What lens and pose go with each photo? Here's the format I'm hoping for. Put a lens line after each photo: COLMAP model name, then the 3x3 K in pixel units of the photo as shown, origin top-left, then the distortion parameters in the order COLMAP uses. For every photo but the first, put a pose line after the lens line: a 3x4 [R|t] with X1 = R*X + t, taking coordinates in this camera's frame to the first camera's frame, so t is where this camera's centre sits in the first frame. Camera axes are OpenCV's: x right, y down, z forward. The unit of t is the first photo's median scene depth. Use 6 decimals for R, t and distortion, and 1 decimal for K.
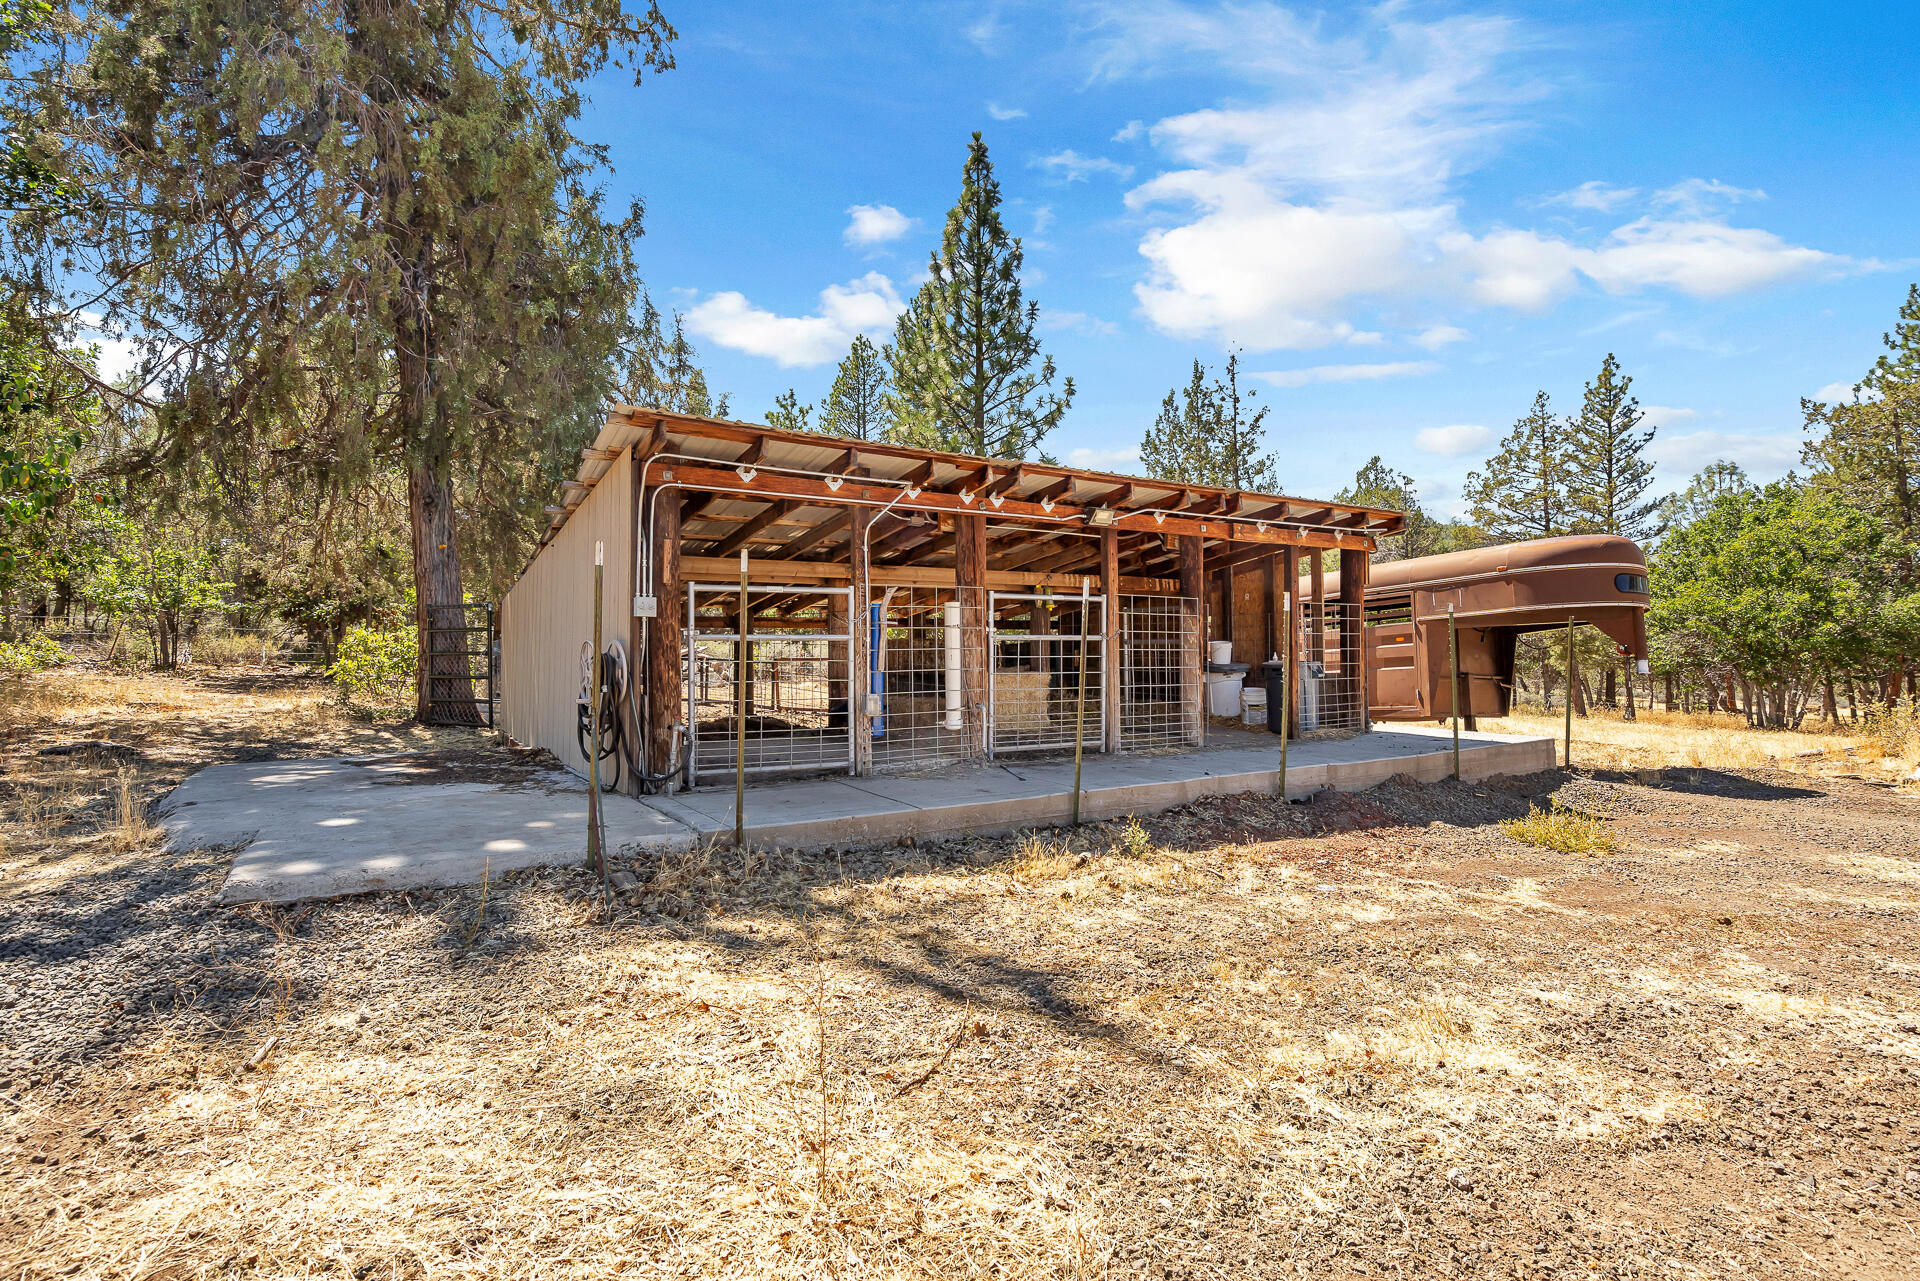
lens RADIAL K [[879.8, 0, 967.7], [0, 879.8, 648.4], [0, 0, 1]] dist [-0.003443, 0.002314]
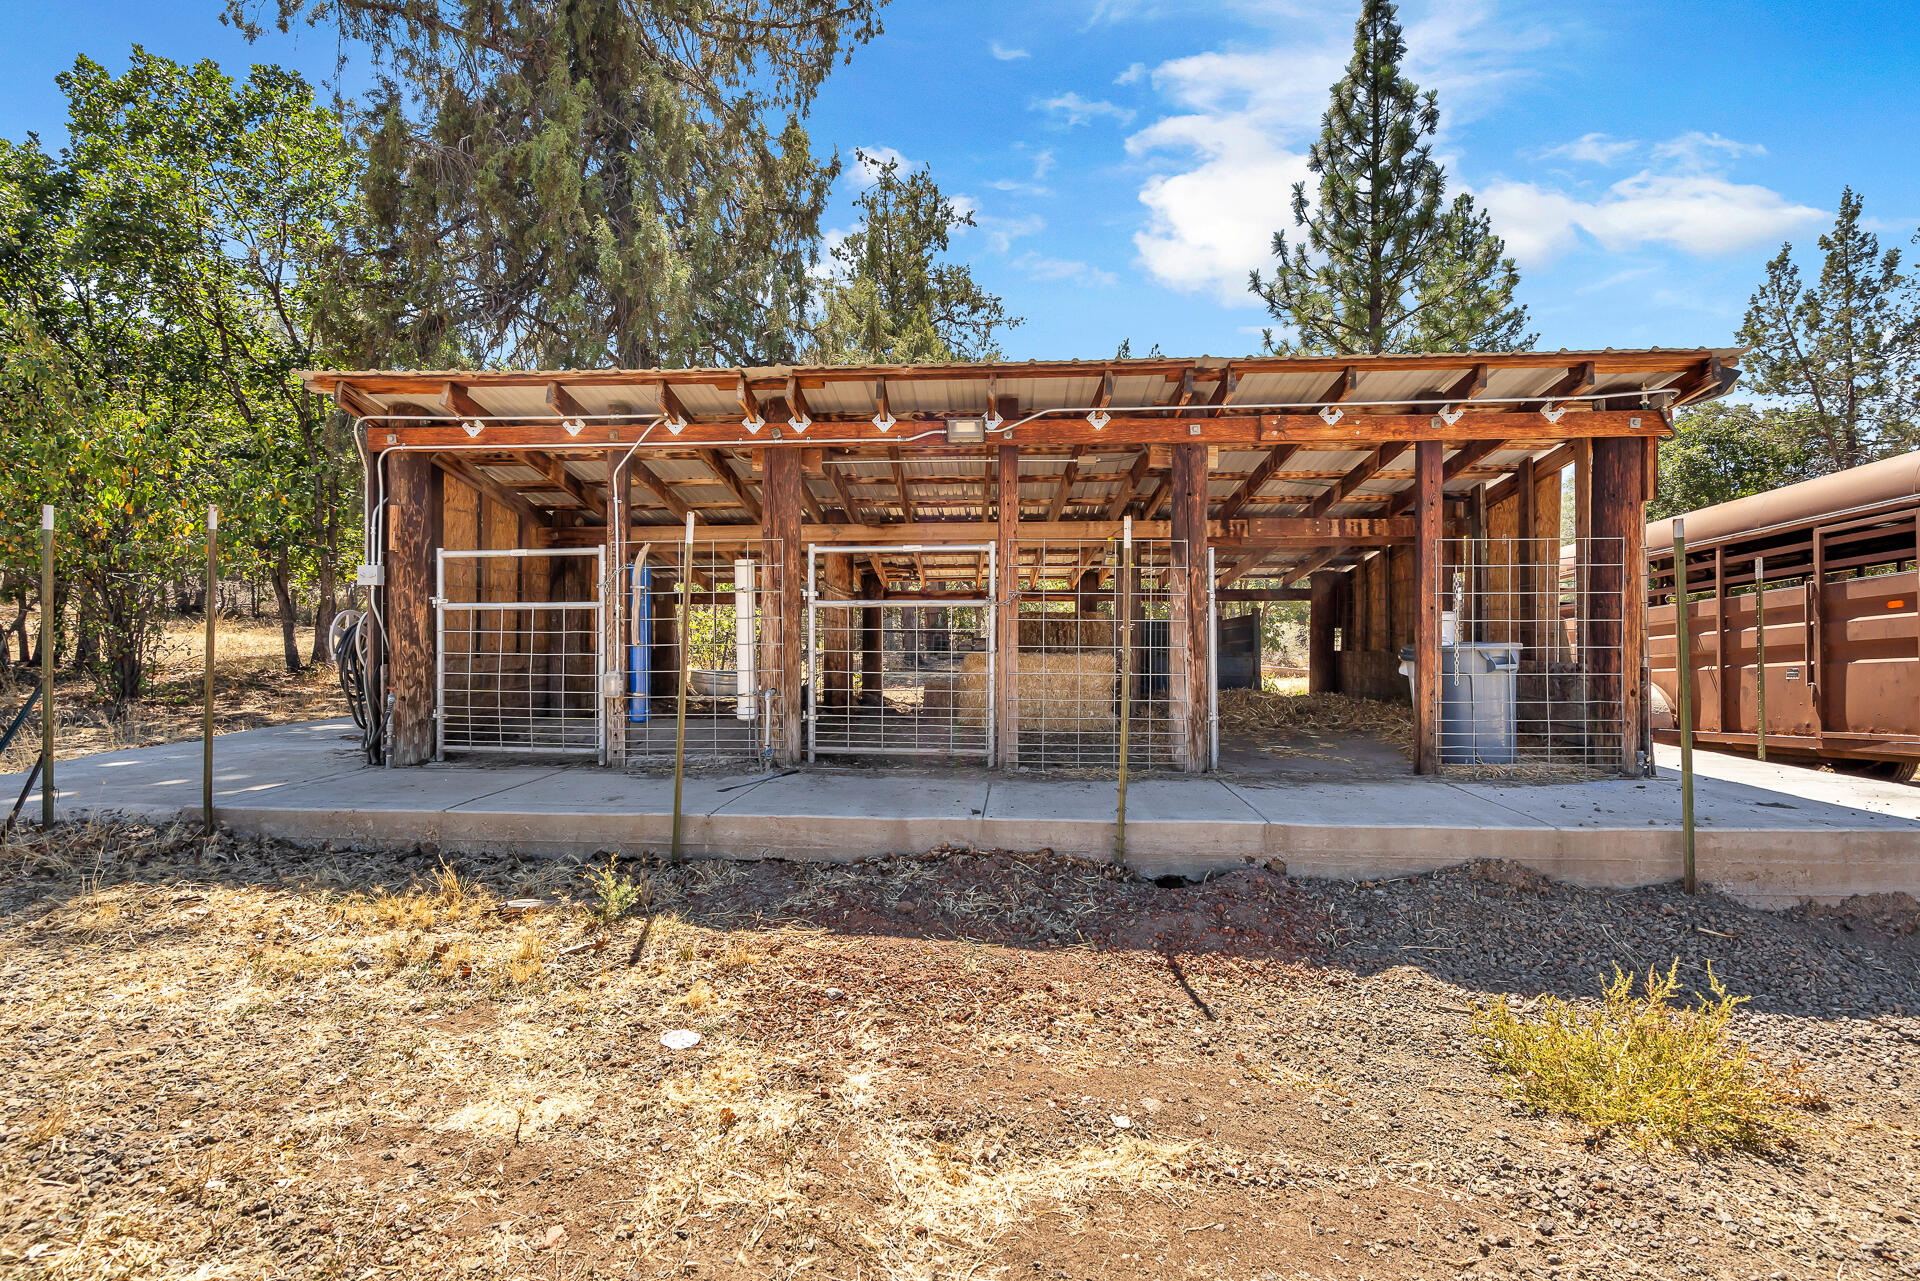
lens RADIAL K [[891.1, 0, 964.5], [0, 891.1, 641.6], [0, 0, 1]] dist [0.001063, 0.001258]
pose [[0.817420, 0.007346, -0.575995, 0.438230], [-0.002348, 0.999953, 0.009420, 0.009648], [0.576037, -0.006348, 0.817399, 0.327392]]
